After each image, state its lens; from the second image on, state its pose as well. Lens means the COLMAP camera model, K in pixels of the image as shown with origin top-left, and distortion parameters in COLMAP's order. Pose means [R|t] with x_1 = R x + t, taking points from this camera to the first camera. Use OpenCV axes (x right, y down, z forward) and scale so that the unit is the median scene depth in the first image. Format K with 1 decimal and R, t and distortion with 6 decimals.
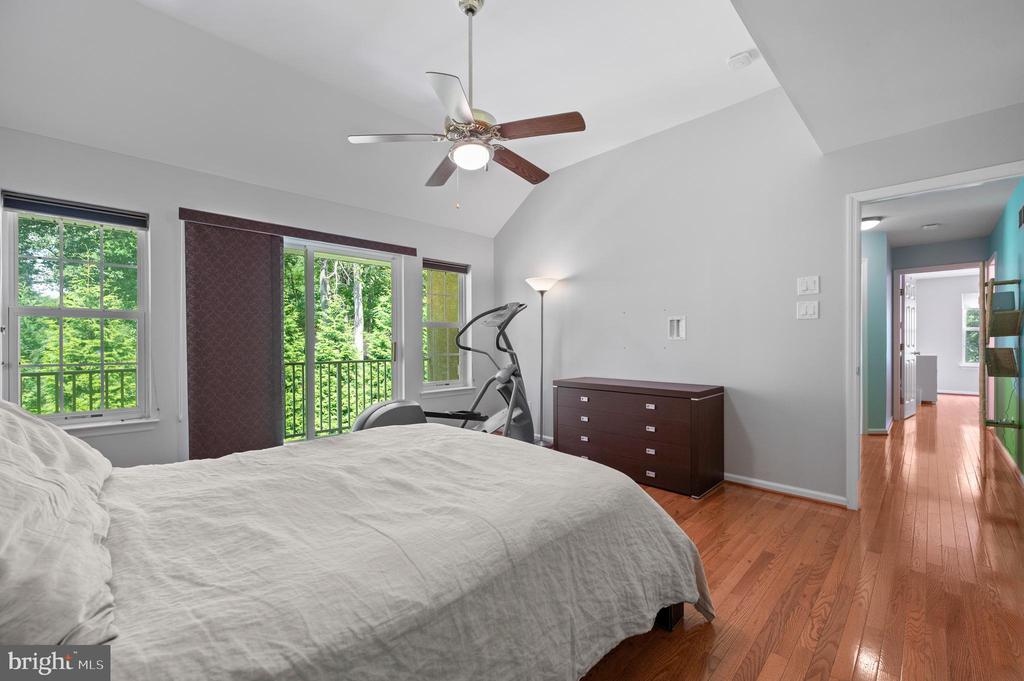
lens RADIAL K [[409.2, 0, 545.5], [0, 409.2, 343.0], [0, 0, 1]] dist [0.000943, -0.001383]
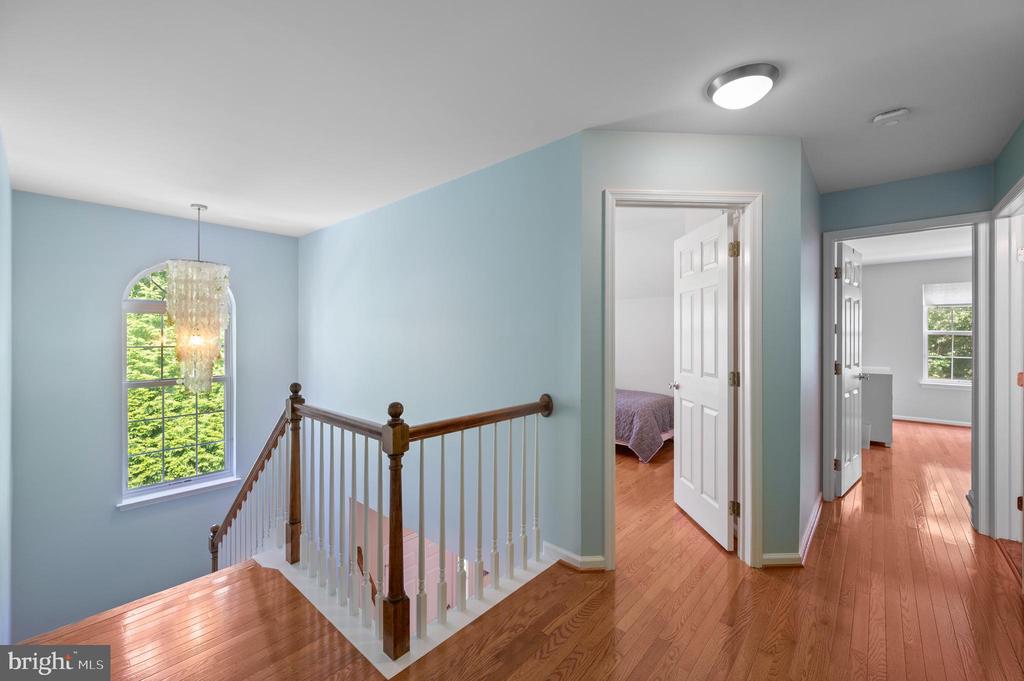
lens RADIAL K [[409.2, 0, 506.1], [0, 409.2, 336.1], [0, 0, 1]] dist [0.000943, -0.001383]
pose [[0.999774, 0.002461, 0.021111, 0.382654], [-0.002233, 0.999939, -0.010800, -0.026345], [-0.021136, 0.010750, 0.999719, 0.423106]]
